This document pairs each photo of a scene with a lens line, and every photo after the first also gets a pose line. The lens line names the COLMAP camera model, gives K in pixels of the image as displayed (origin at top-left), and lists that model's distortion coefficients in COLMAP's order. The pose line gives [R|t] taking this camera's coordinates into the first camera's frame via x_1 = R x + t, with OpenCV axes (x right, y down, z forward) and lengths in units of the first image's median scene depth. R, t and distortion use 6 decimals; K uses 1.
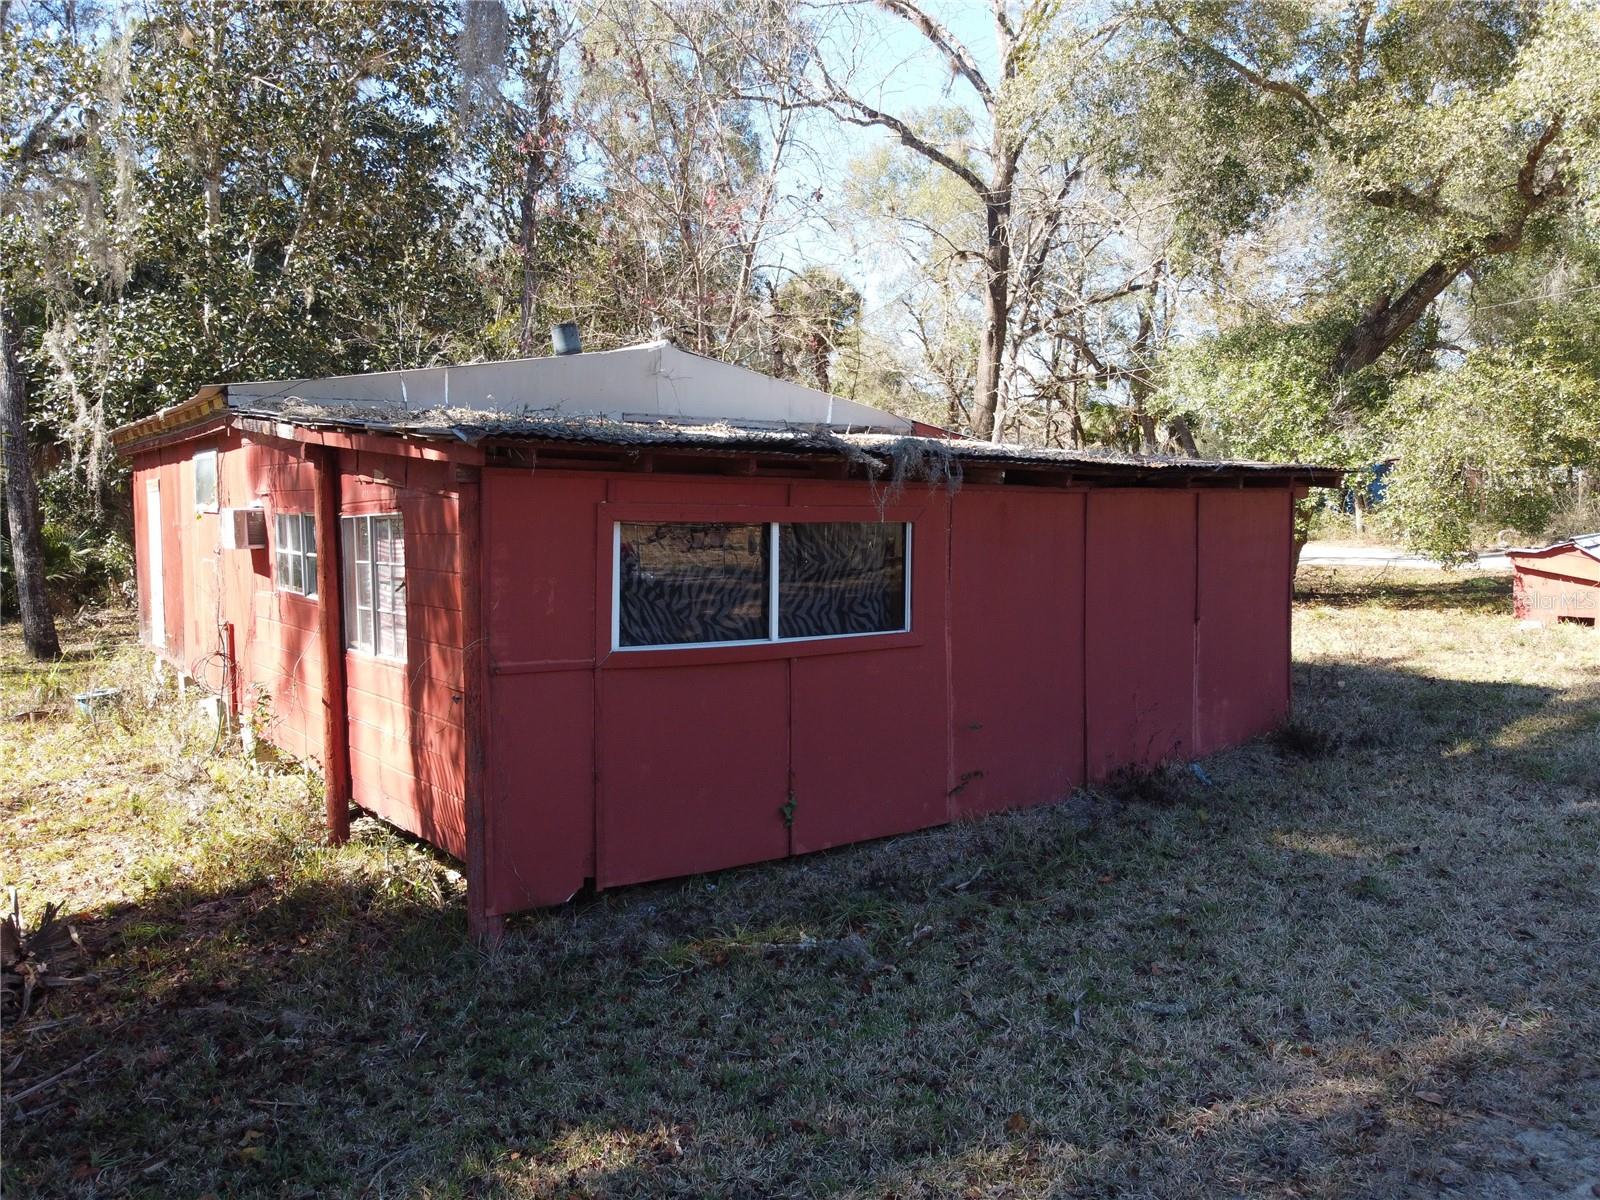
lens RADIAL K [[1222.0, 0, 794.3], [0, 1222.0, 598.1], [0, 0, 1]] dist [-0.006528, -0.002186]
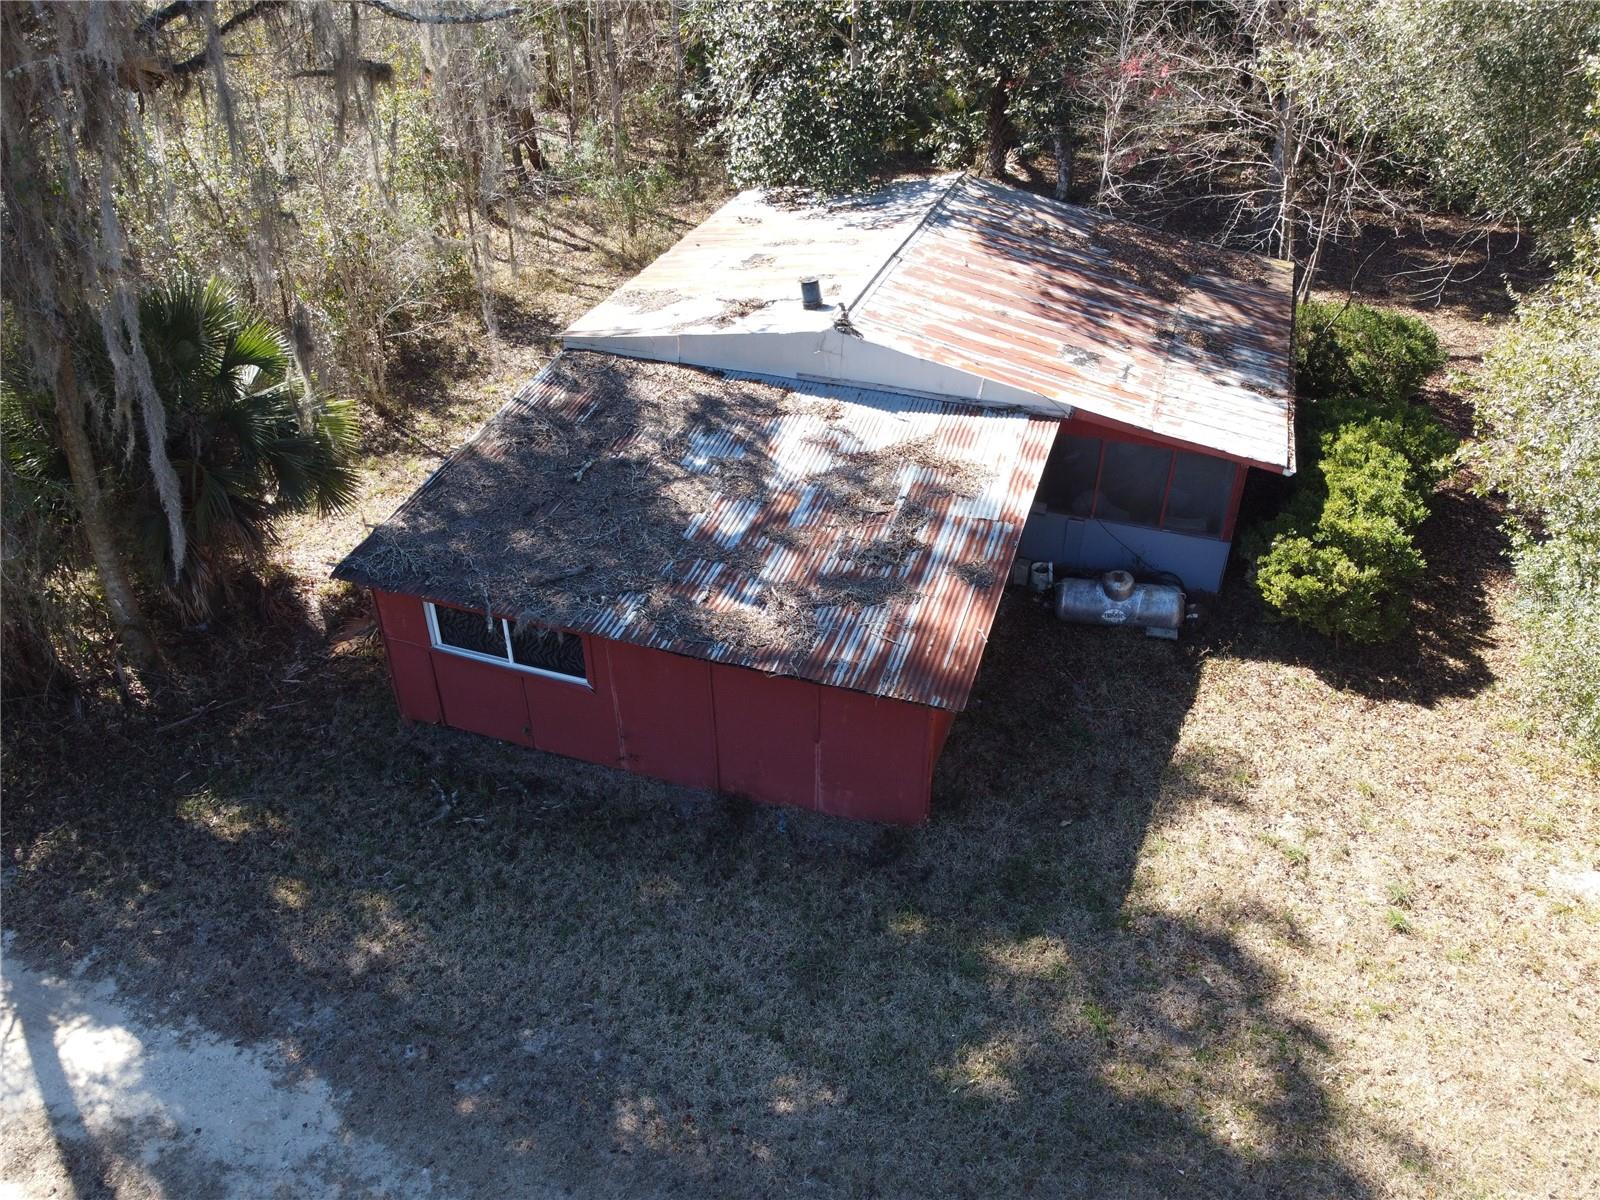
lens RADIAL K [[1222.0, 0, 788.6], [0, 1222.0, 603.5], [0, 0, 1]] dist [-0.006528, -0.002186]
pose [[0.578785, 0.459870, -0.673445, 1.417163], [-0.052947, 0.845275, 0.531701, -1.039136], [0.813760, -0.272083, 0.513581, 0.317011]]
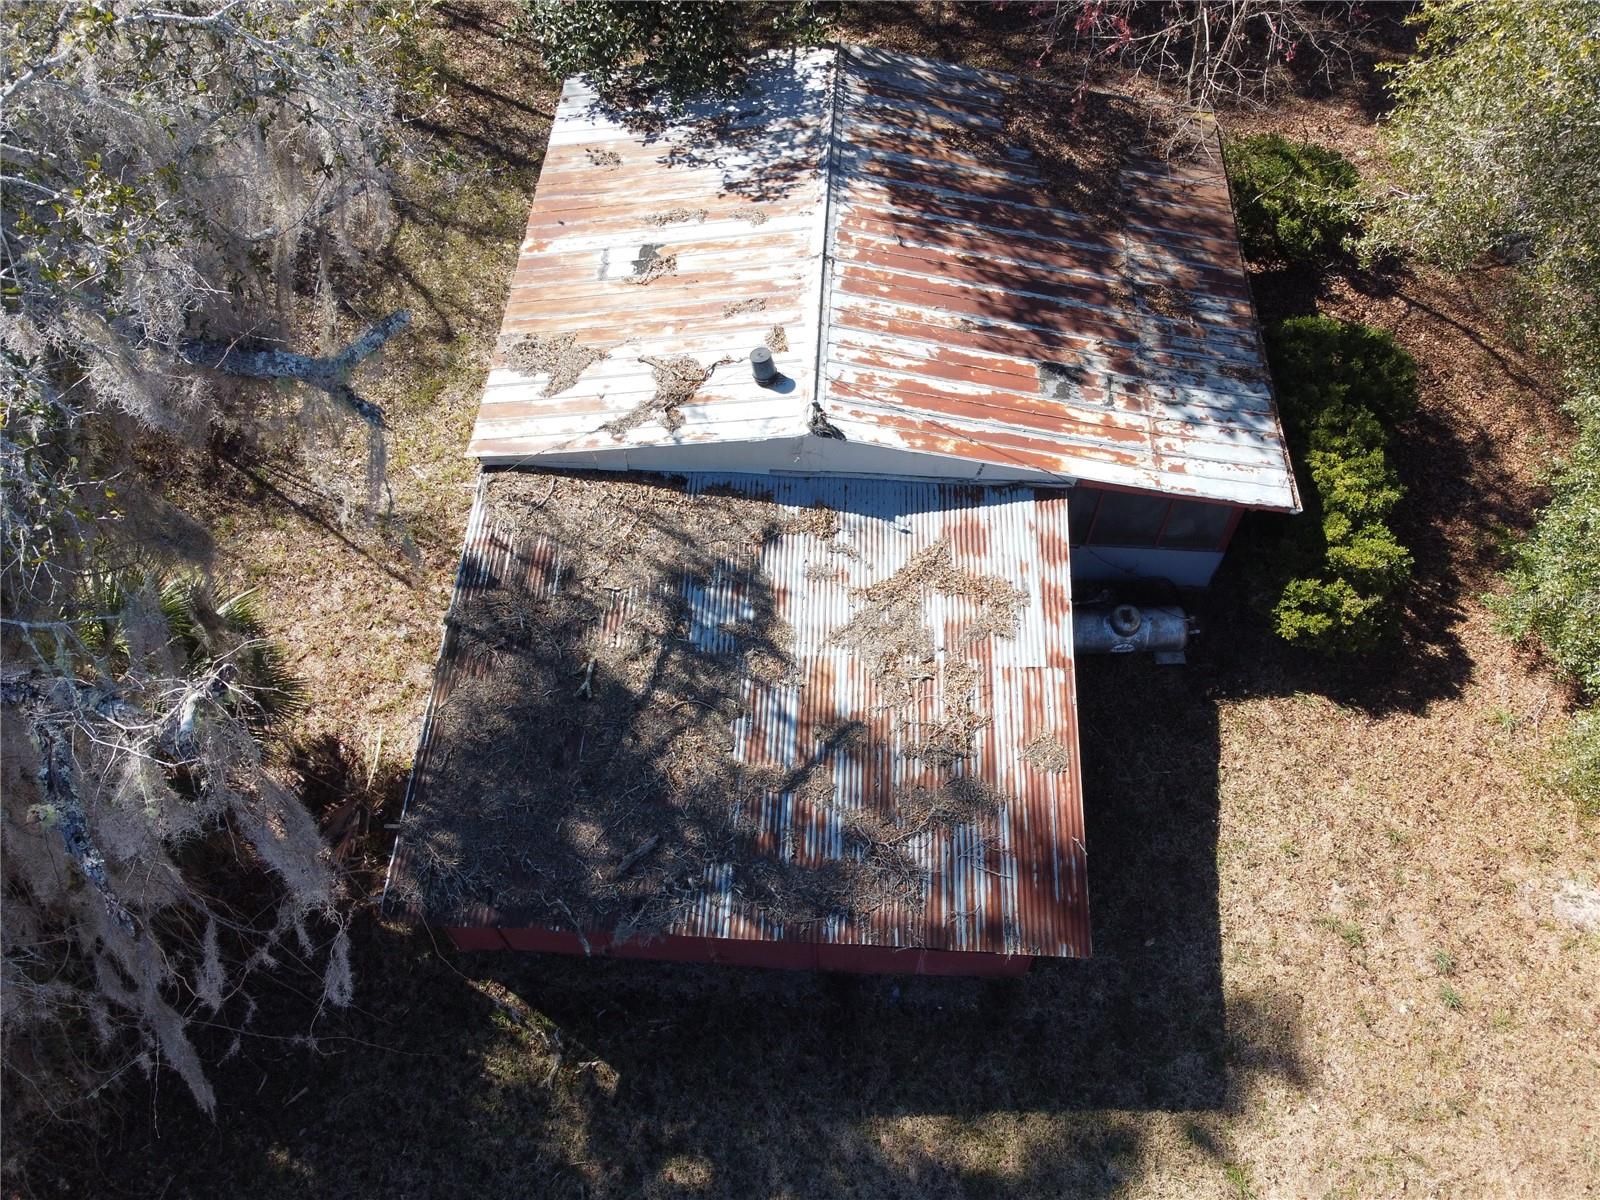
lens RADIAL K [[1222.0, 0, 797.7], [0, 1222.0, 606.8], [0, 0, 1]] dist [-0.006528, -0.002186]
pose [[0.780274, 0.517162, -0.351733, 0.609677], [-0.032746, 0.595388, 0.802771, -1.656106], [0.624580, -0.614863, 0.481501, 0.515497]]
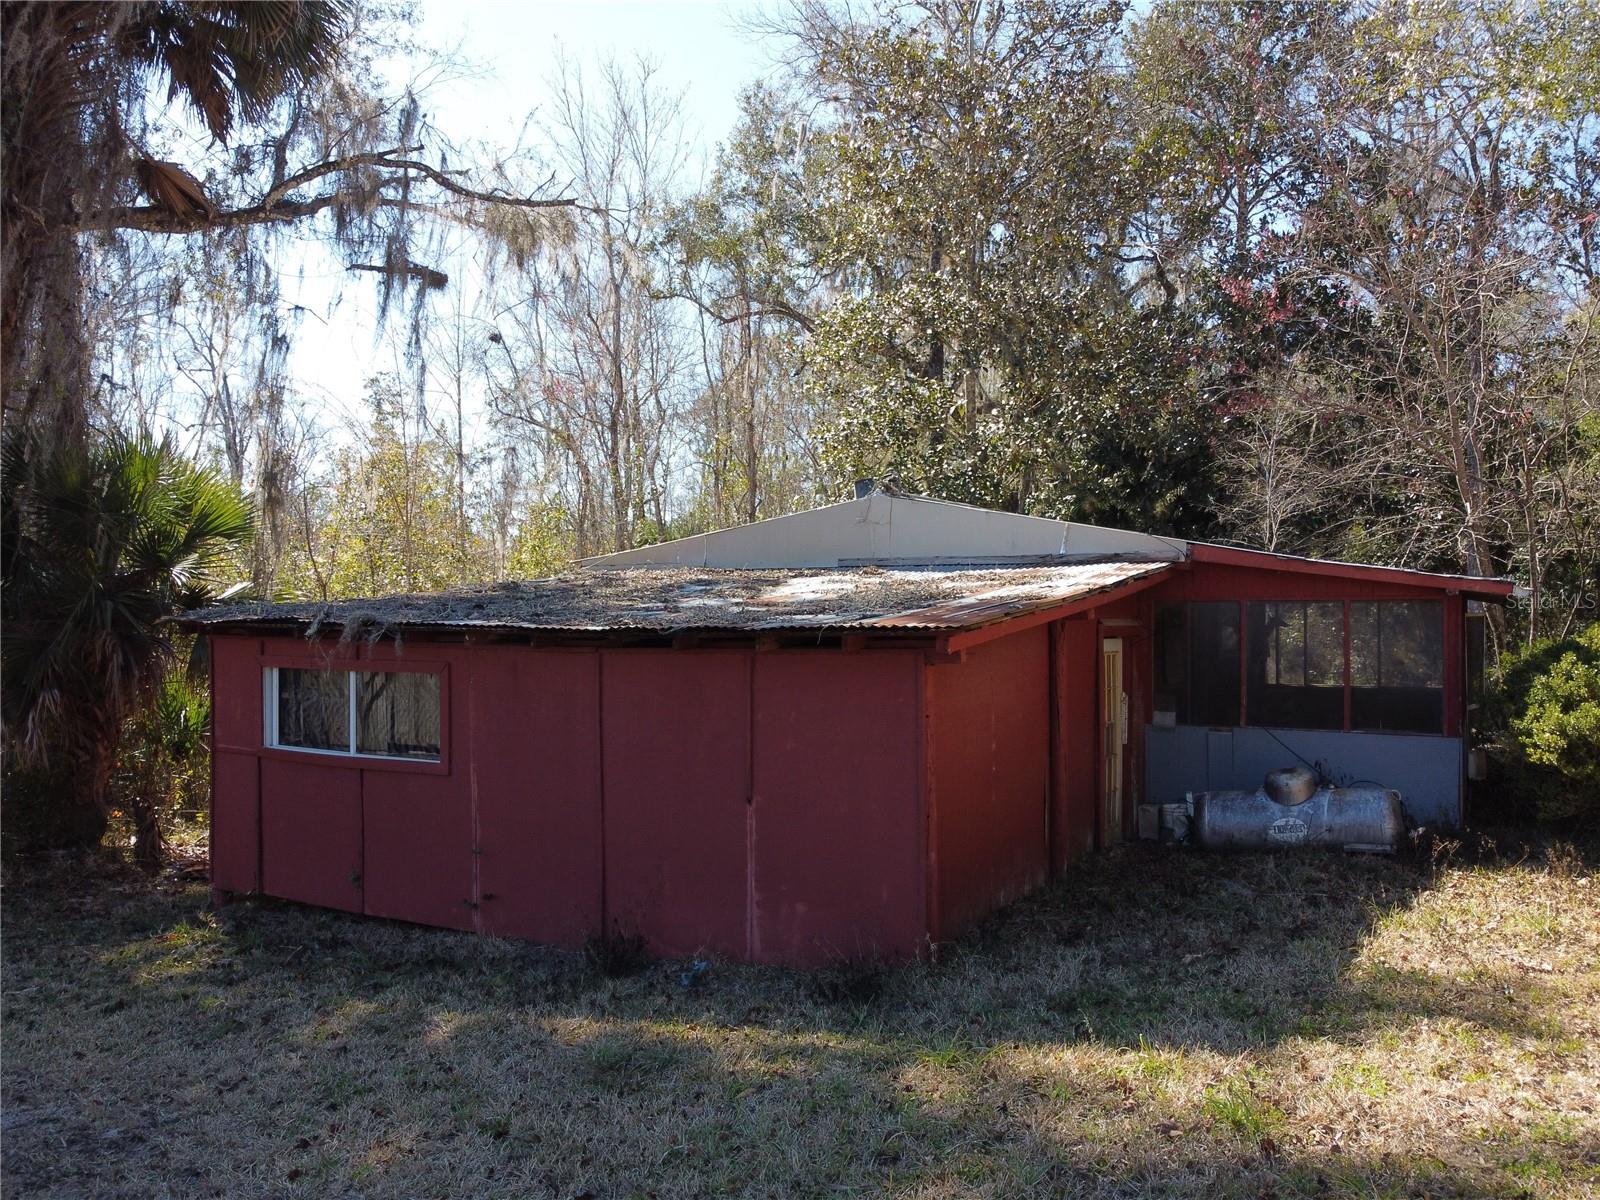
lens RADIAL K [[1222.0, 0, 790.5], [0, 1222.0, 598.6], [0, 0, 1]] dist [-0.006528, -0.002186]
pose [[0.427722, -0.008073, -0.903874, 1.323168], [-0.062229, 0.997325, -0.038355, -0.109457], [0.901766, 0.072653, 0.426075, 0.752810]]
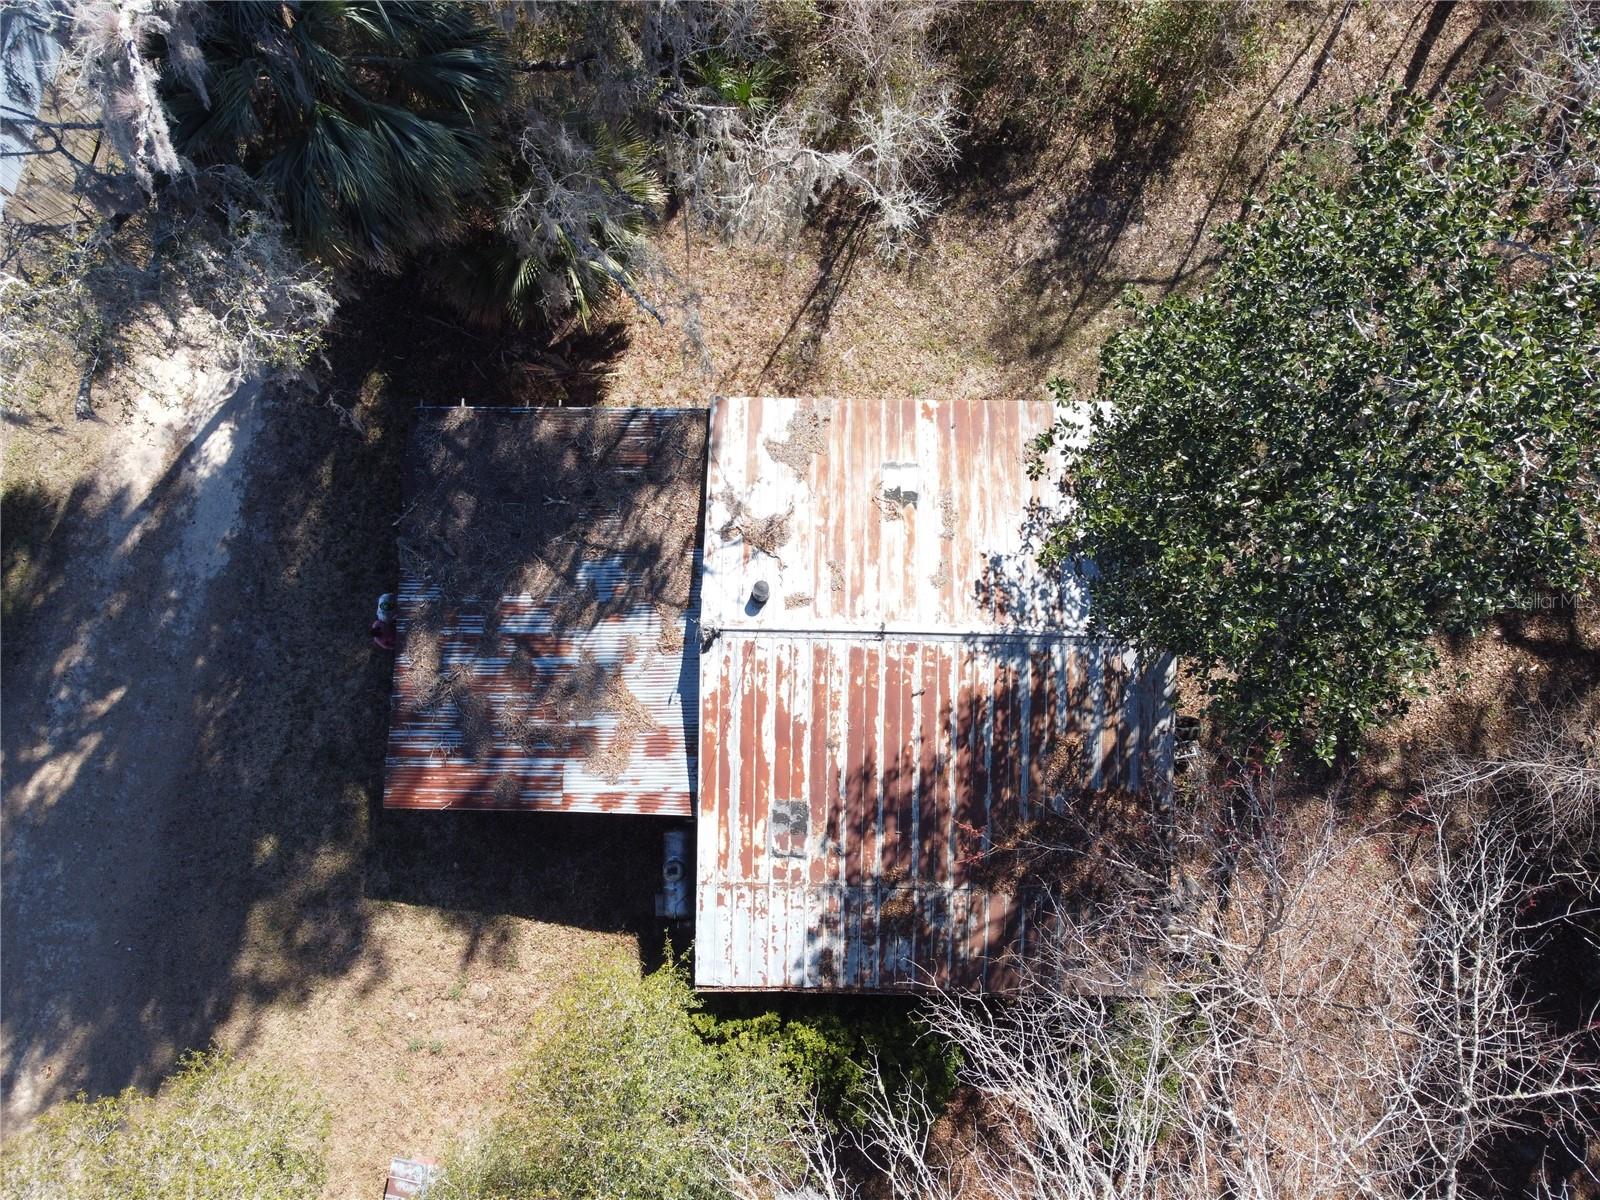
lens RADIAL K [[1222.0, 0, 812.4], [0, 1222.0, 590.0], [0, 0, 1]] dist [-0.006528, -0.002186]
pose [[-0.598249, 0.791423, -0.125491, -0.035195], [-0.057384, 0.113891, 0.991835, -2.964285], [0.799253, 0.600565, -0.022720, 1.776533]]
